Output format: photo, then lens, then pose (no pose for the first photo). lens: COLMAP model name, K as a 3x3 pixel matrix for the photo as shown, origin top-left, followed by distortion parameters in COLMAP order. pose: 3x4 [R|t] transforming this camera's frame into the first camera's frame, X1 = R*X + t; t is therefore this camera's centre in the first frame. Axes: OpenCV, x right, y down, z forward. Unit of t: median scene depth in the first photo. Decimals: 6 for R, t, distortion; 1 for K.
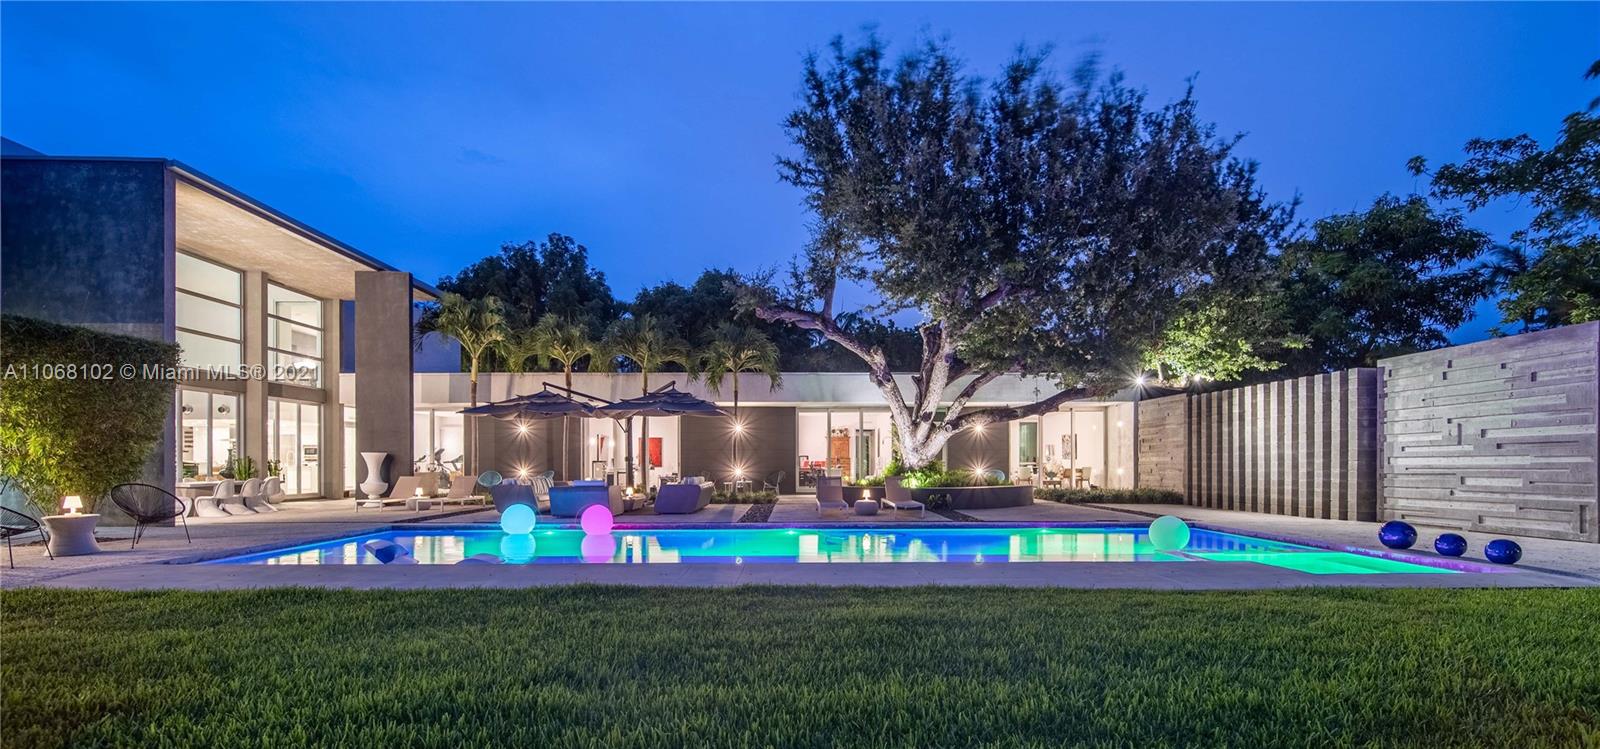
lens RADIAL K [[619.0, 0, 777.5], [0, 619.0, 463.6], [0, 0, 1]] dist [0.003336, 0.000197]
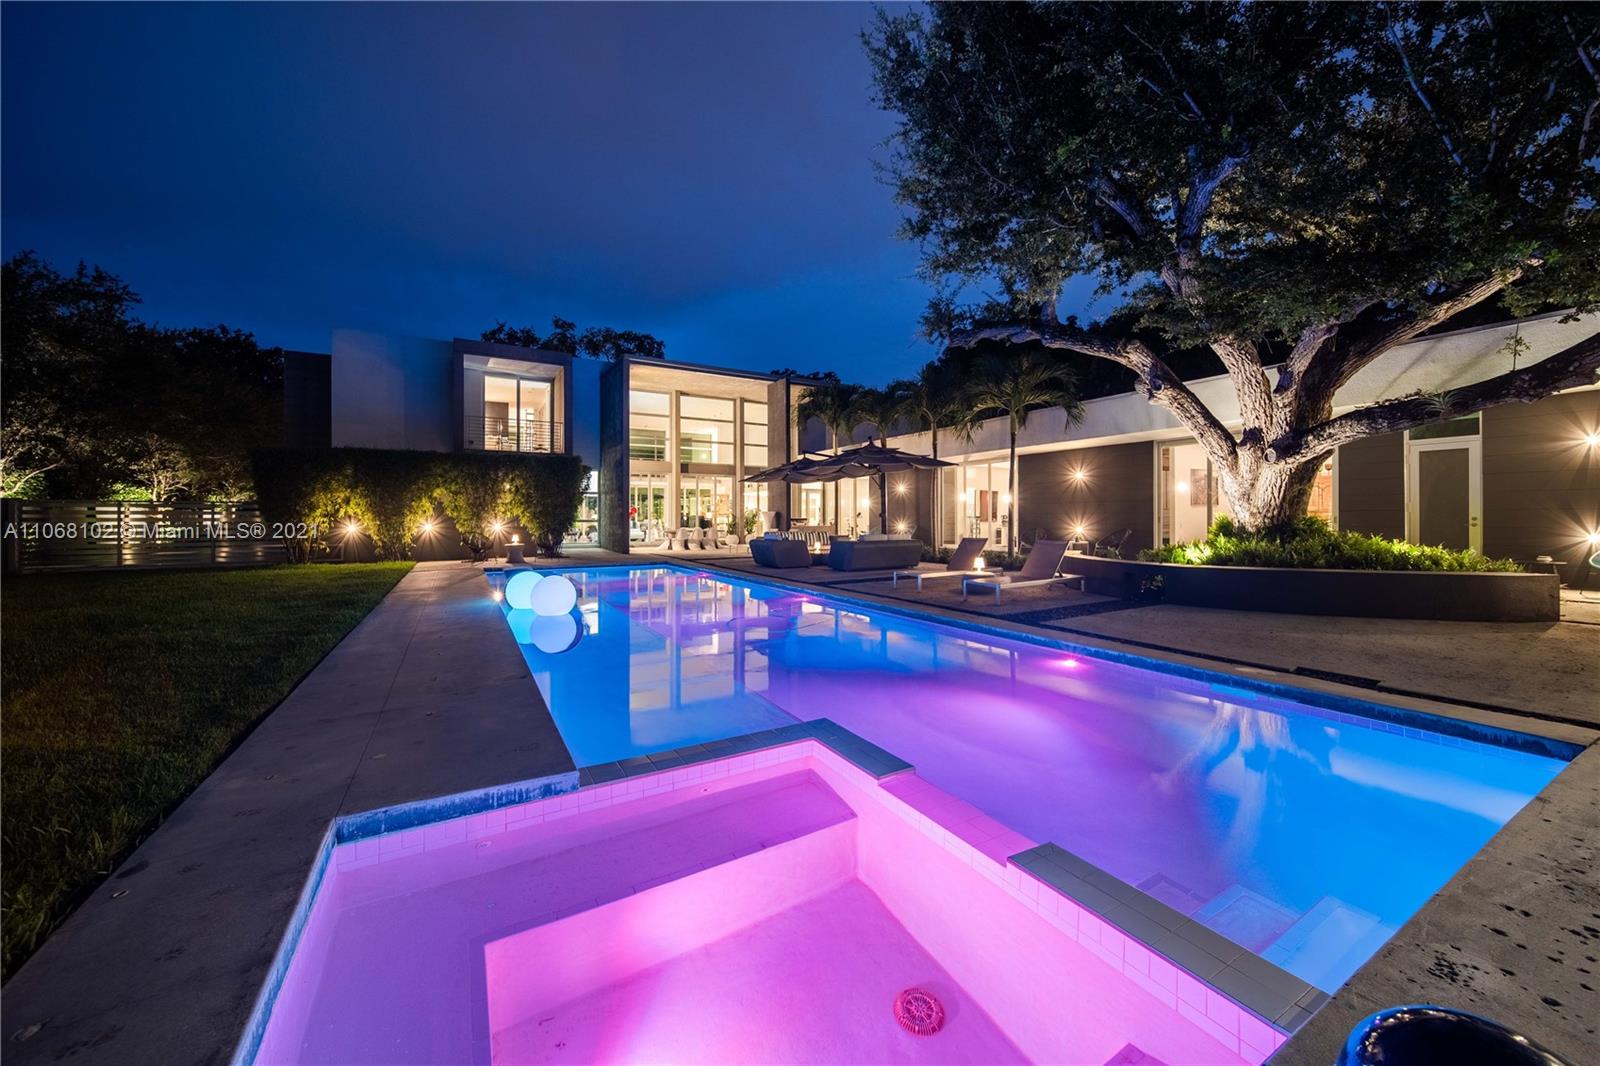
lens RADIAL K [[560.8, 0, 785.2], [0, 560.8, 536.2], [0, 0, 1]] dist [0.000394, -0.001430]
pose [[0.512241, 0.027181, -0.858411, 0.454993], [0.002427, 0.999449, 0.033095, -0.003193], [0.858838, -0.019036, 0.511893, 0.359542]]
